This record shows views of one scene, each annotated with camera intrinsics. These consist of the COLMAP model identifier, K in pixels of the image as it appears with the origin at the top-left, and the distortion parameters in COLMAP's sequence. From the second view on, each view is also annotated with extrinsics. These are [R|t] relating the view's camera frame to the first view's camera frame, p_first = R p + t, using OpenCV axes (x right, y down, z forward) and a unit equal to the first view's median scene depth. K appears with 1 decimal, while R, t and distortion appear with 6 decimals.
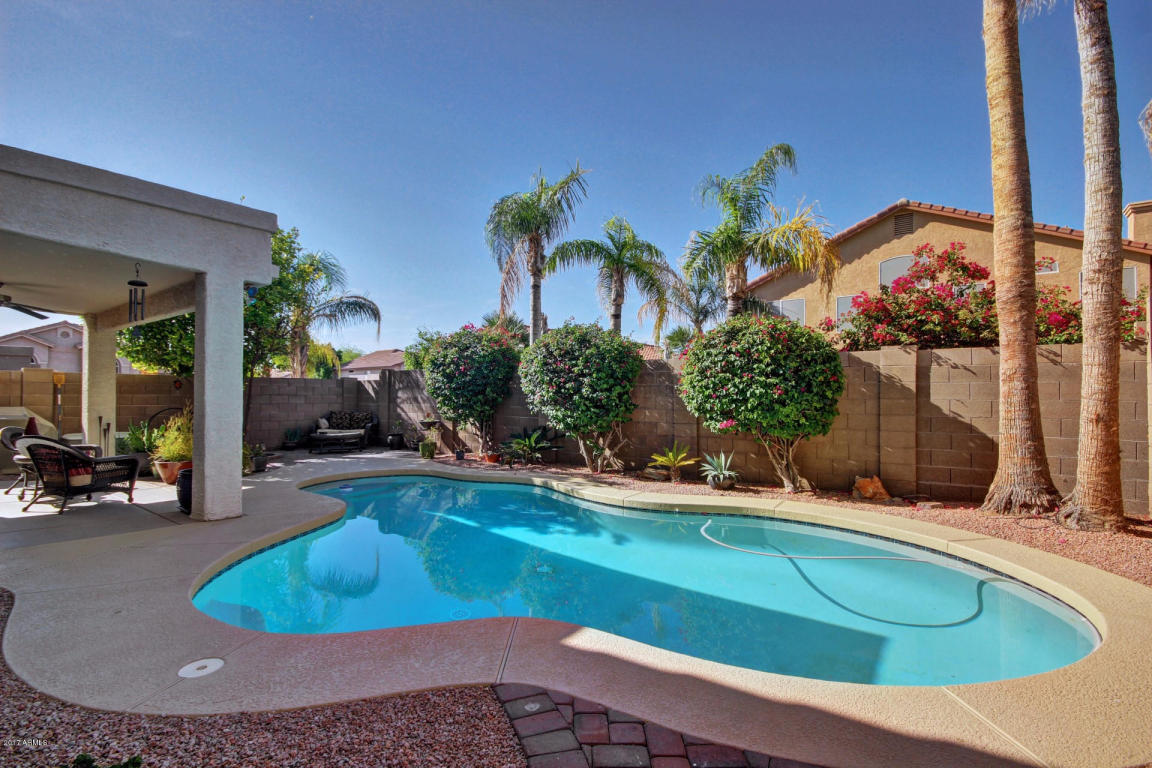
lens RADIAL K [[548.5, 0, 583.1], [0, 548.5, 390.5], [0, 0, 1]] dist [-0.000316, 0.000346]
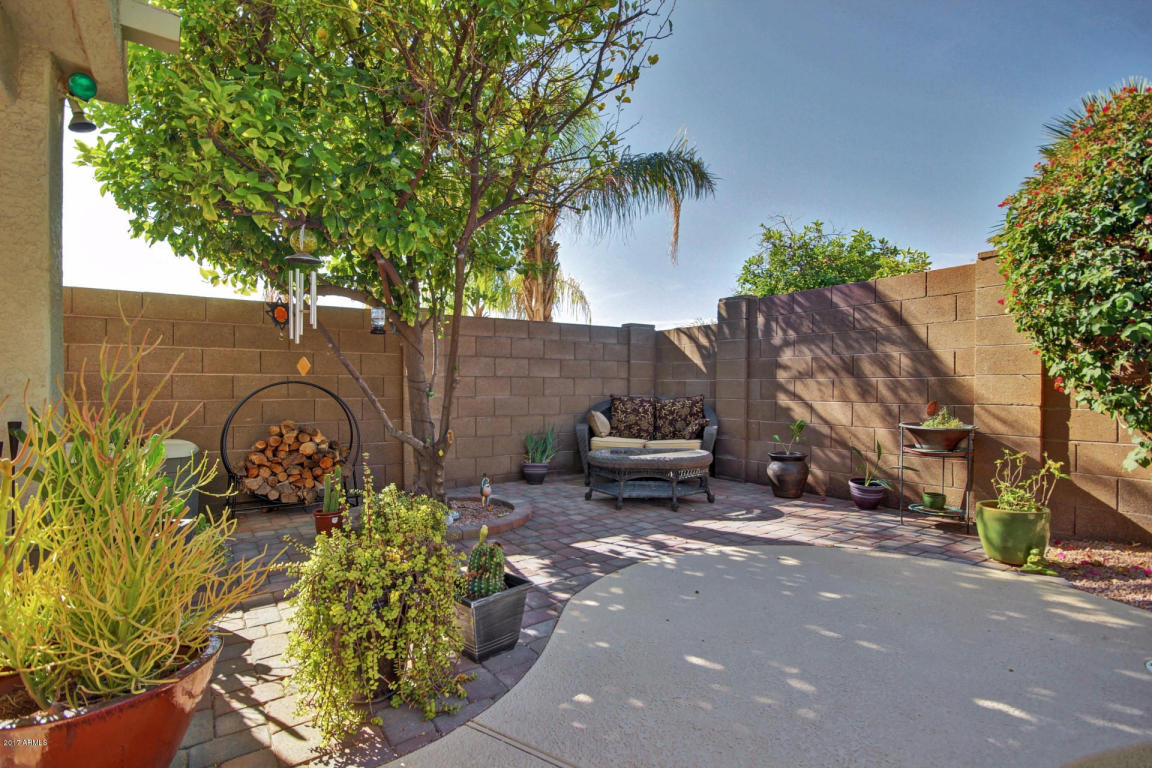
lens RADIAL K [[579.3, 0, 581.8], [0, 579.3, 388.3], [0, 0, 1]] dist [-0.000650, -0.000493]
pose [[0.948635, 0.019235, -0.315787, -0.341130], [-0.011783, 0.999606, 0.025490, 0.020422], [0.316153, -0.020460, 0.948488, 0.553721]]
